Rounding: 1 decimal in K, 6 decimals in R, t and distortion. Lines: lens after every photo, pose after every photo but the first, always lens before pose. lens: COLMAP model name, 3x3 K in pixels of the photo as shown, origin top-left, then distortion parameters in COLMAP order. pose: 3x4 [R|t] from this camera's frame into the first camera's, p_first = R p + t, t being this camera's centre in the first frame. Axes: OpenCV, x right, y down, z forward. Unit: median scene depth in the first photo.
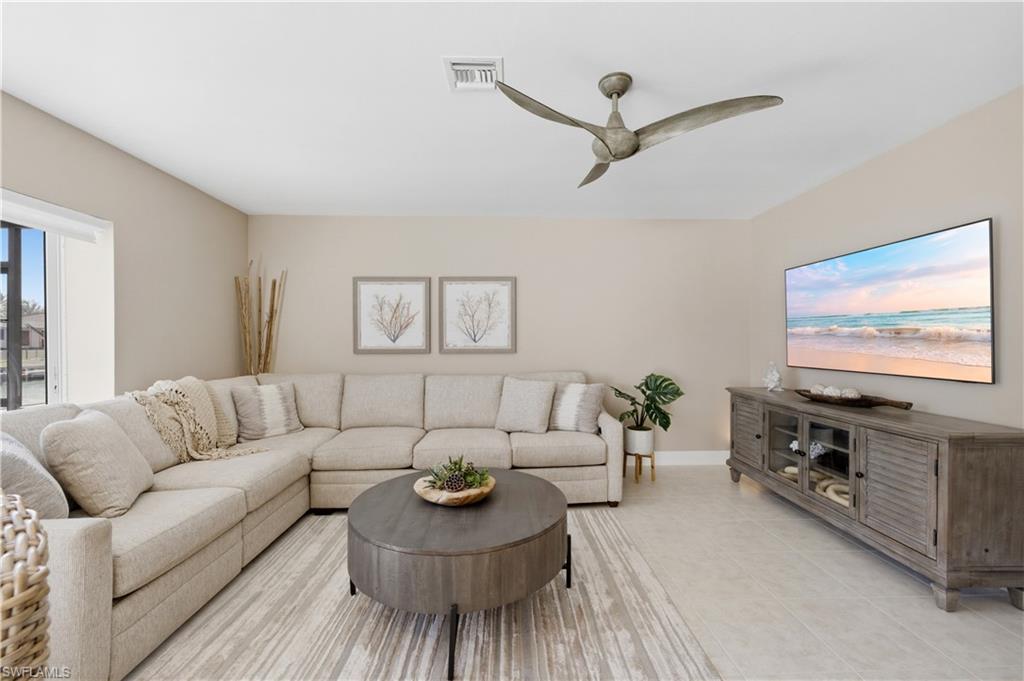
lens RADIAL K [[410.7, 0, 511.4], [0, 410.7, 342.3], [0, 0, 1]] dist [-0.012716, 0.006207]
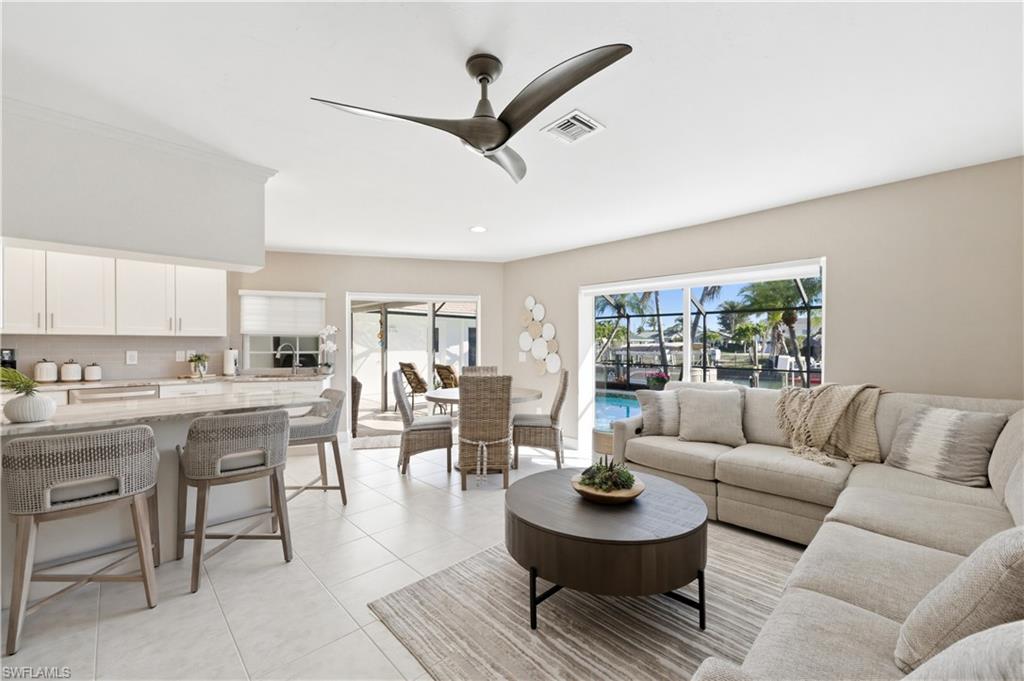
lens RADIAL K [[410.7, 0, 511.0], [0, 410.7, 345.7], [0, 0, 1]] dist [-0.012716, 0.006207]
pose [[-0.742610, 0.006567, -0.669692, 0.448152], [0.003722, 0.999977, 0.005679, -0.014677], [0.669714, 0.001724, -0.742617, 0.952404]]
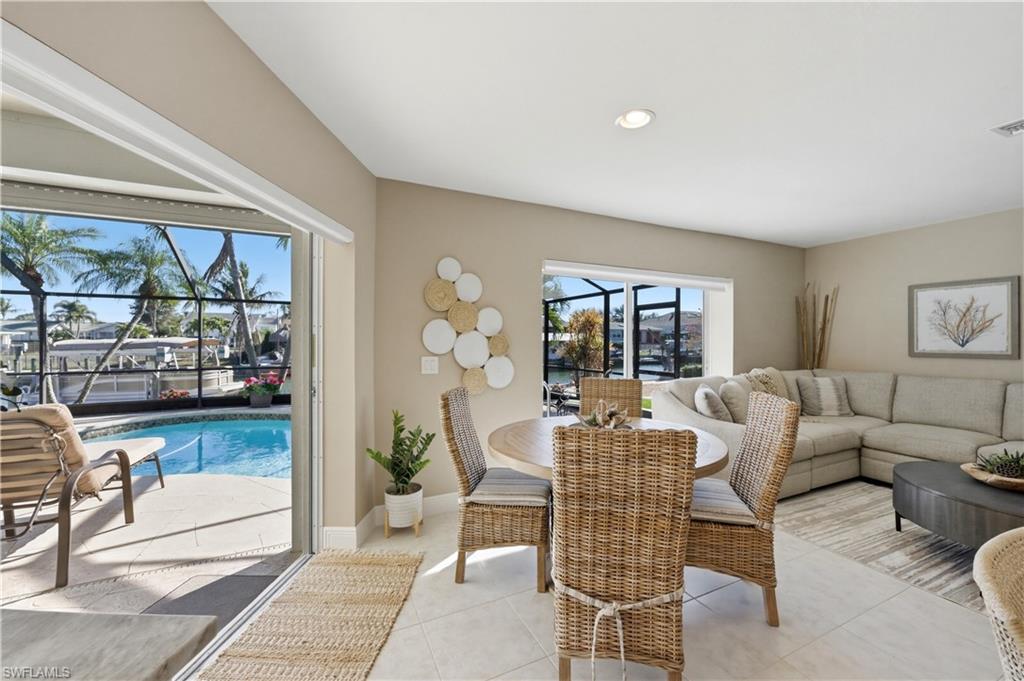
lens RADIAL K [[410.7, 0, 510.6], [0, 410.7, 340.3], [0, 0, 1]] dist [-0.012716, 0.006207]
pose [[0.399708, 0.005441, -0.916627, 0.203055], [-0.002591, 0.999985, 0.004806, -0.019737], [0.916639, 0.000454, 0.399716, -0.437596]]
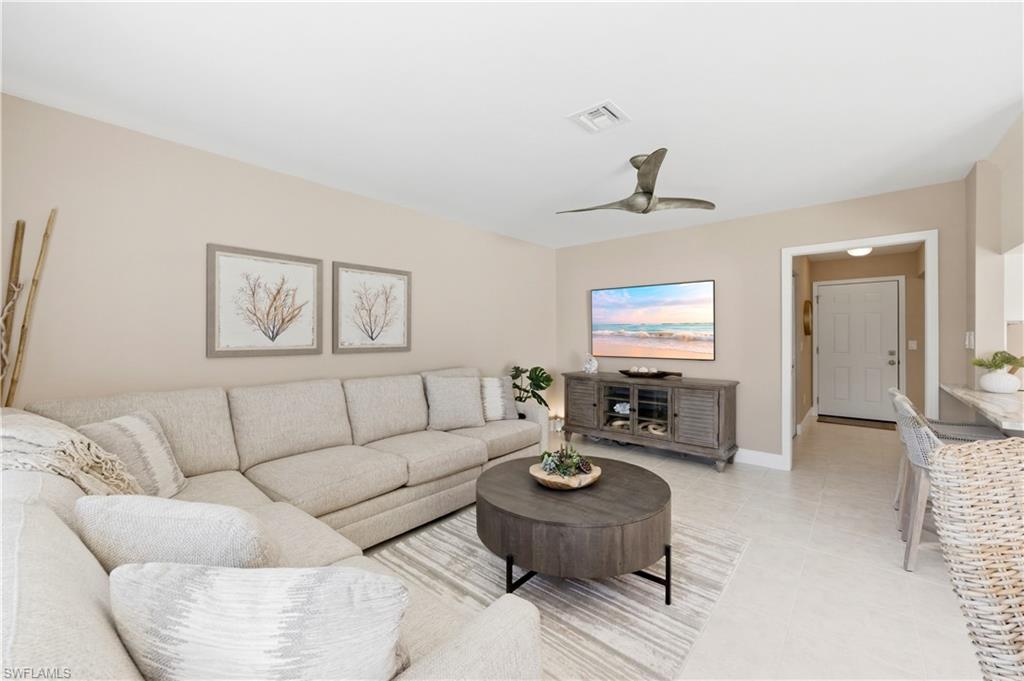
lens RADIAL K [[410.7, 0, 515.3], [0, 410.7, 335.6], [0, 0, 1]] dist [-0.012716, 0.006207]
pose [[0.667392, 0.006920, 0.744674, -0.621170], [-0.002823, 0.999973, -0.006762, -0.005950], [-0.744701, 0.002411, 0.667394, 0.213071]]
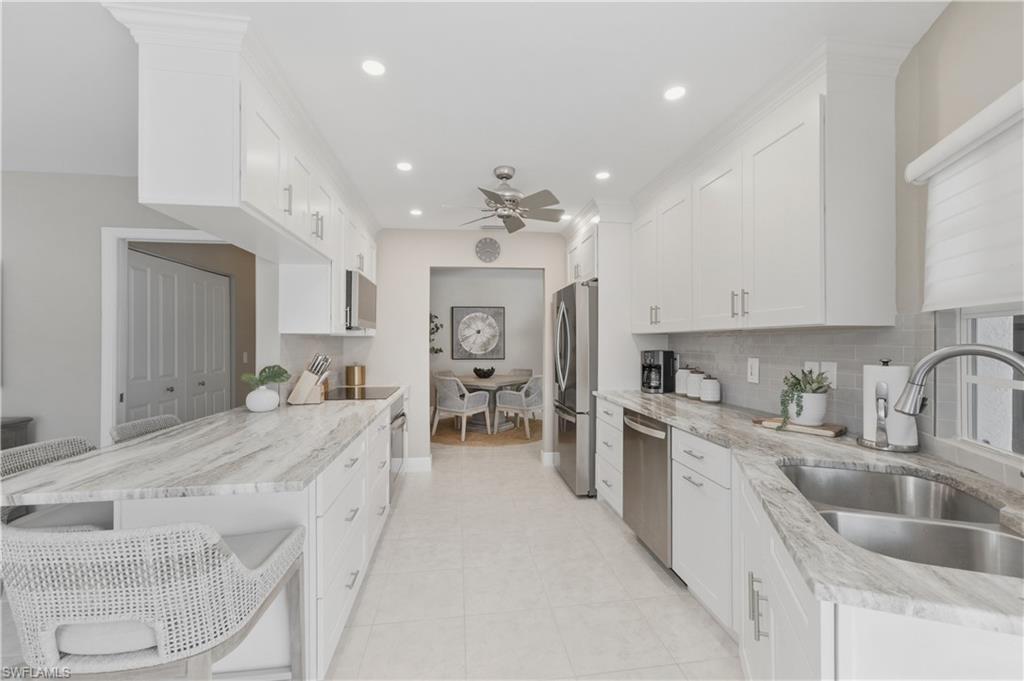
lens RADIAL K [[410.7, 0, 517.8], [0, 410.7, 344.1], [0, 0, 1]] dist [-0.012716, 0.006207]
pose [[-0.108290, 0.001213, 0.994119, -0.188266], [0.004412, 0.999990, -0.000740, -0.021062], [-0.994110, 0.004306, -0.108294, -0.321687]]
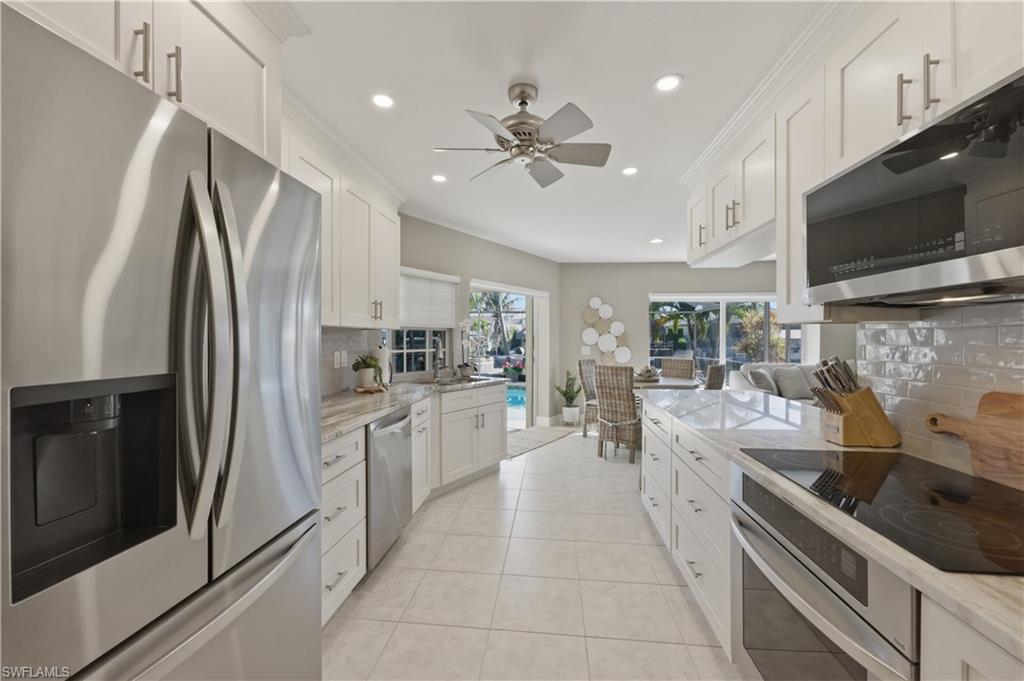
lens RADIAL K [[410.7, 0, 511.3], [0, 410.7, 336.5], [0, 0, 1]] dist [-0.012716, 0.006207]
pose [[-0.132774, 0.002234, -0.991144, 1.170201], [0.000585, 0.999997, 0.002175, -0.026858], [0.991146, -0.000291, -0.132775, -0.325196]]
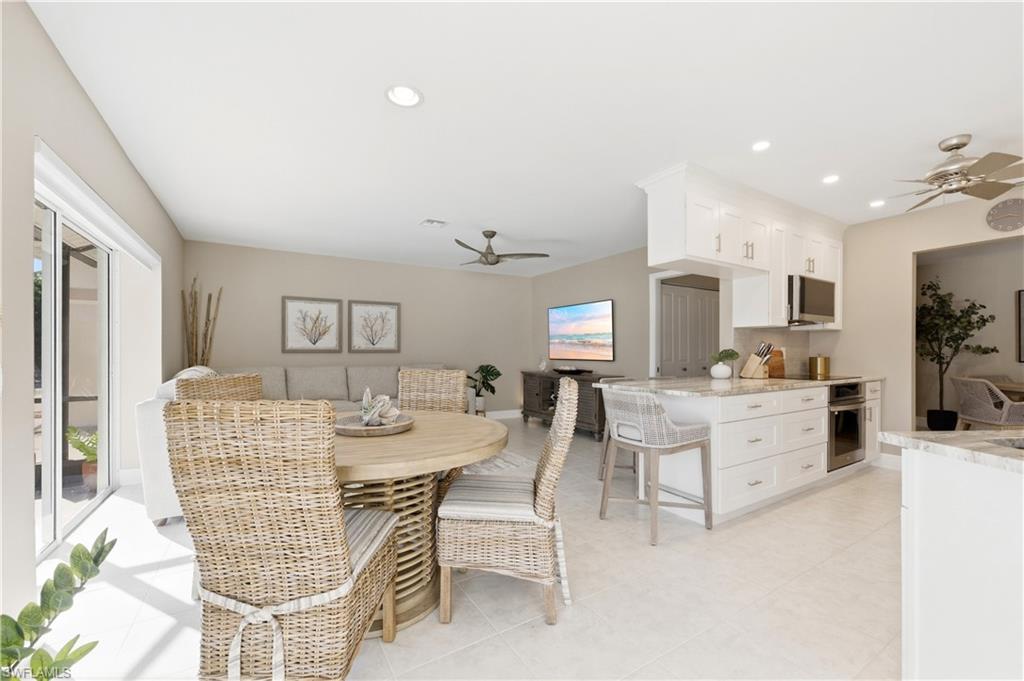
lens RADIAL K [[410.7, 0, 510.9], [0, 410.7, 350.6], [0, 0, 1]] dist [-0.012716, 0.006207]
pose [[0.871359, 0.006785, 0.490598, -0.442537], [-0.005348, 0.999976, -0.004332, 0.026196], [-0.490616, 0.001151, 0.871375, -0.621882]]
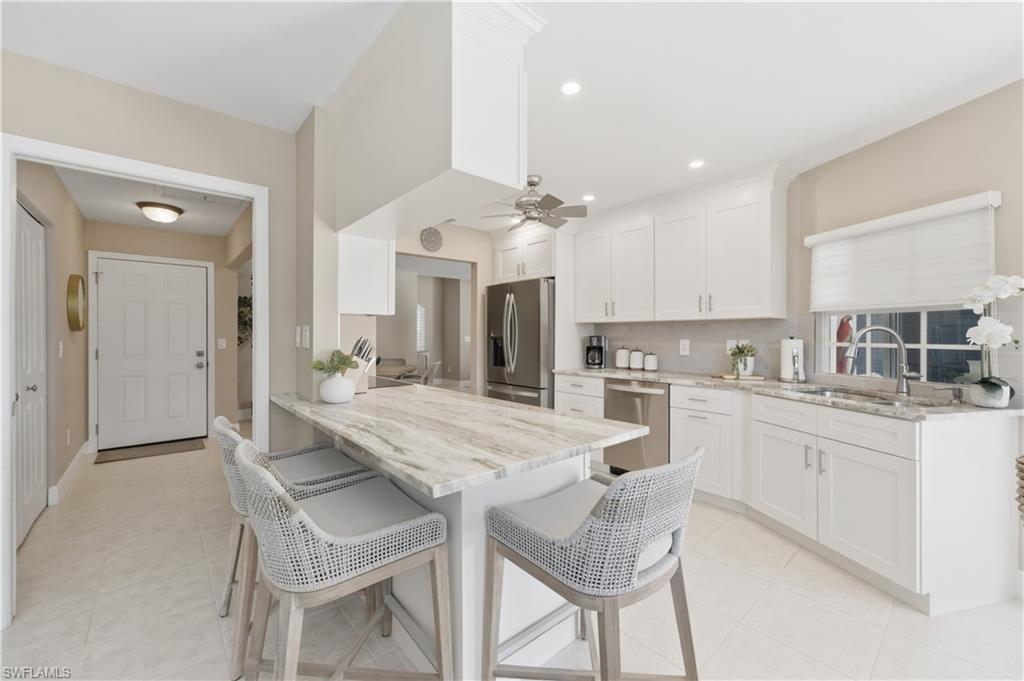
lens RADIAL K [[410.7, 0, 515.8], [0, 410.7, 336.4], [0, 0, 1]] dist [-0.012716, 0.006207]
pose [[-0.634508, 0.004440, 0.772903, -0.082573], [0.004073, 0.999989, -0.002401, -0.002179], [-0.772905, 0.001625, -0.634519, 0.231982]]
